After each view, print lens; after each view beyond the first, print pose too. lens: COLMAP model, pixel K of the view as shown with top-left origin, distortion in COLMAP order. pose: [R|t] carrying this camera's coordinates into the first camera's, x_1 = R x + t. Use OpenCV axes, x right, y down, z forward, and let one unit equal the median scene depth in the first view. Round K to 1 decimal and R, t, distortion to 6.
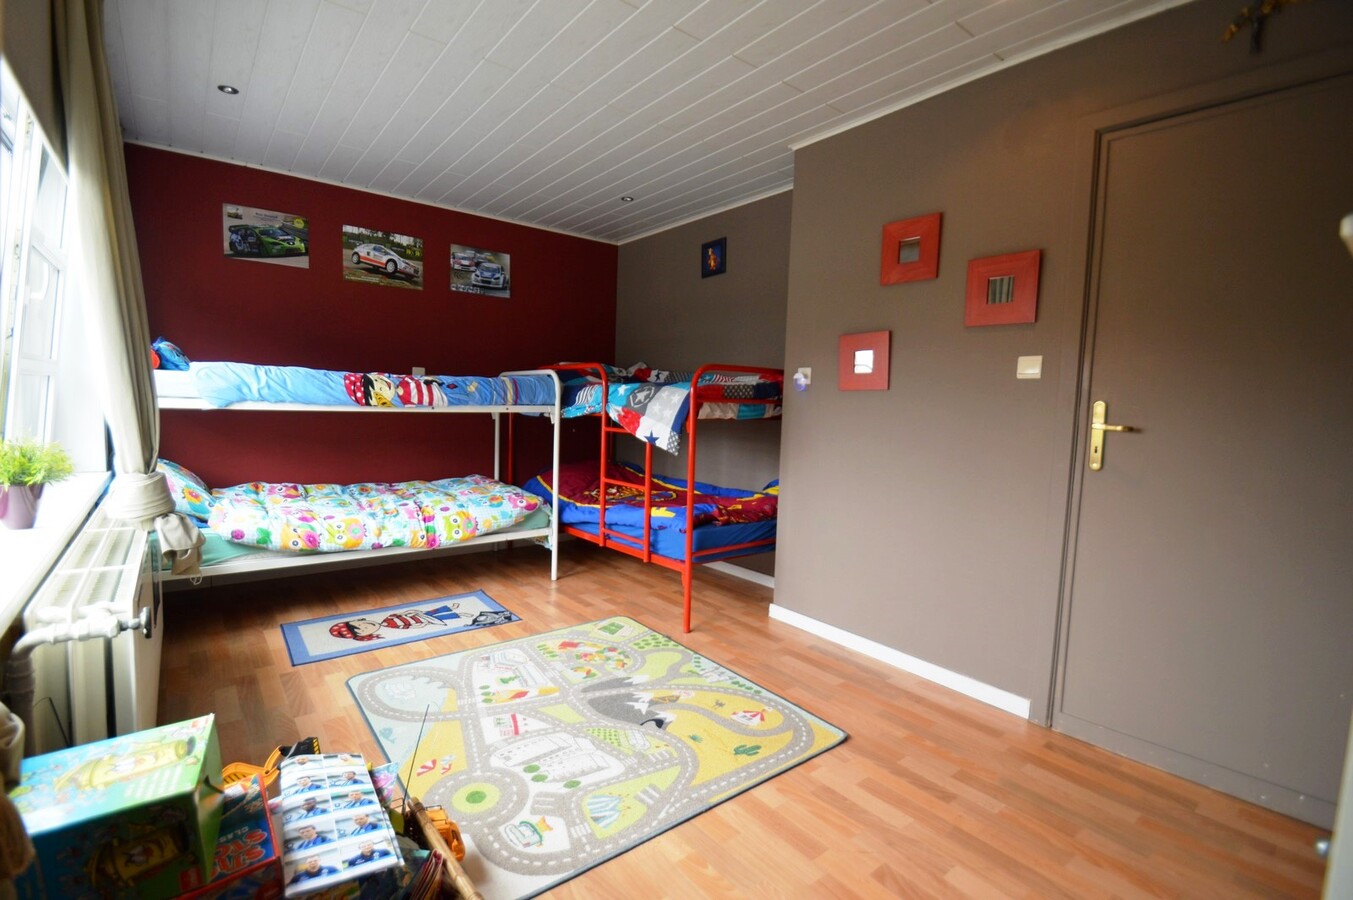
lens RADIAL K [[613.5, 0, 653.8], [0, 613.5, 453.5], [0, 0, 1]] dist [0.002329, -0.011975]
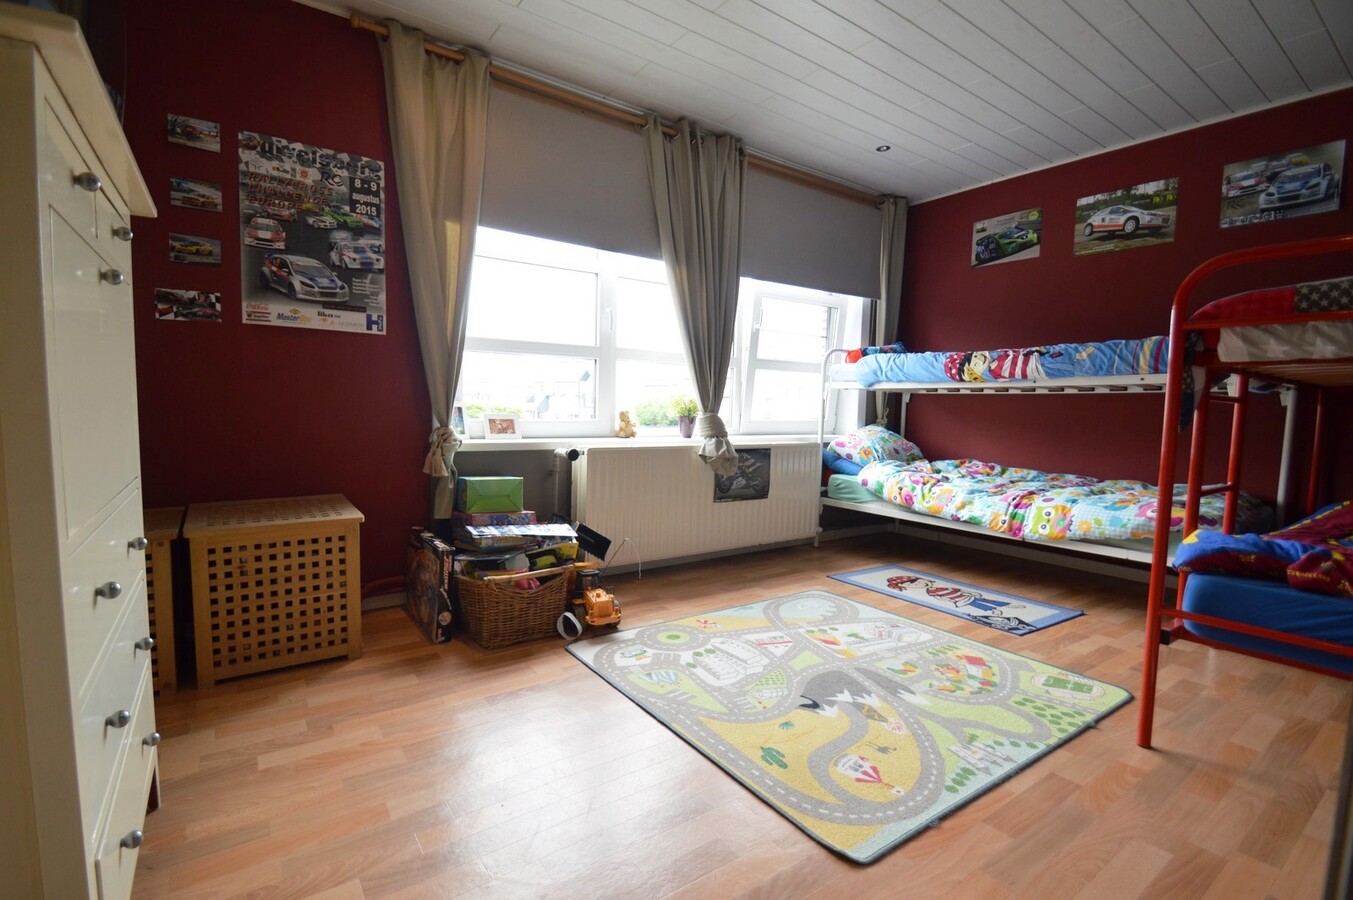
lens RADIAL K [[613.5, 0, 653.8], [0, 613.5, 453.5], [0, 0, 1]] dist [0.002329, -0.011975]
pose [[-0.051759, 0.047536, -0.997528, 0.604731], [-0.103256, 0.993258, 0.052691, 0.042410], [0.993307, 0.105728, -0.046502, 0.543015]]
